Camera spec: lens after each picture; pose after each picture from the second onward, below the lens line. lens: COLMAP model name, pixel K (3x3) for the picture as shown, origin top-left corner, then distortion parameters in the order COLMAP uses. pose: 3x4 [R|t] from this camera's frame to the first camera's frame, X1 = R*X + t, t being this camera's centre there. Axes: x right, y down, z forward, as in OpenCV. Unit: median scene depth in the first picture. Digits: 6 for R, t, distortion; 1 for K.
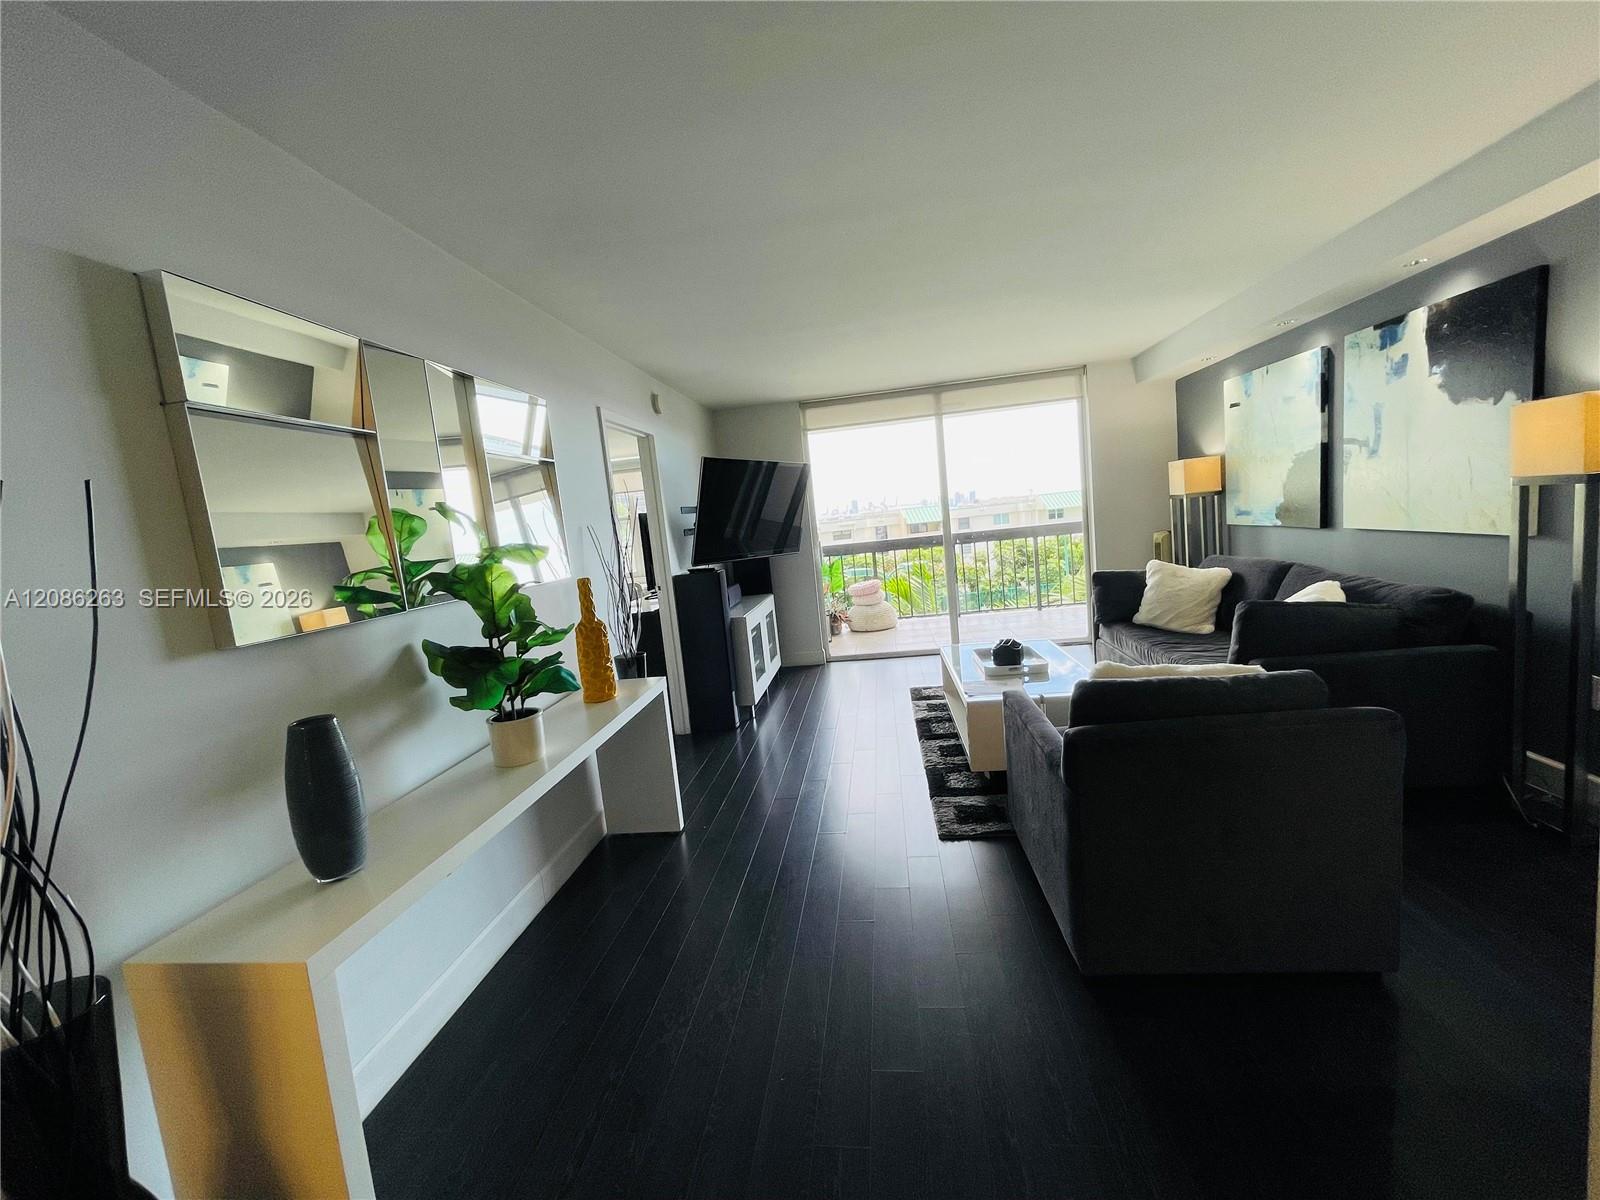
lens RADIAL K [[647.7, 0, 799.4], [0, 647.7, 596.9], [0, 0, 1]] dist [0.000140, -0.000522]
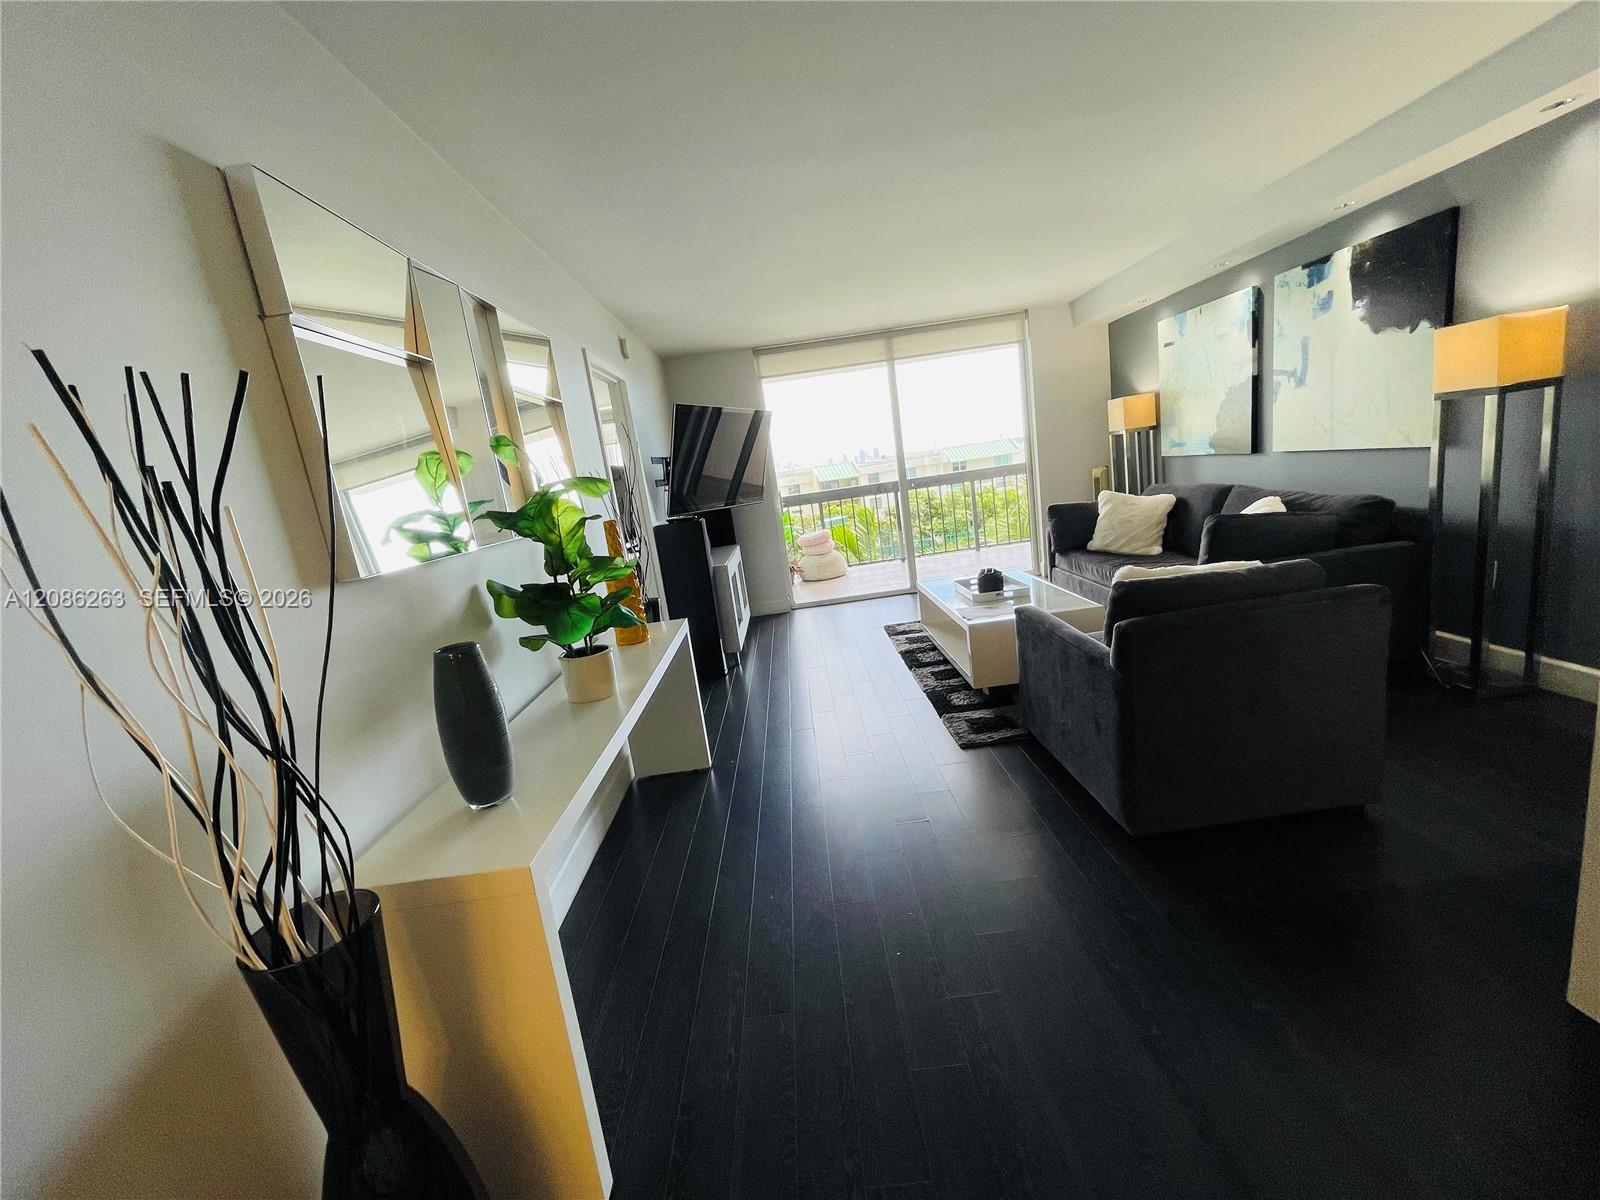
lens RADIAL K [[647.7, 0, 789.5], [0, 647.7, 601.5], [0, 0, 1]] dist [0.000140, -0.000522]
pose [[0.989528, -0.061528, 0.130567, -0.169853], [0.053351, 0.996443, 0.065226, 0.038278], [-0.134116, -0.057577, 0.989292, -0.015795]]
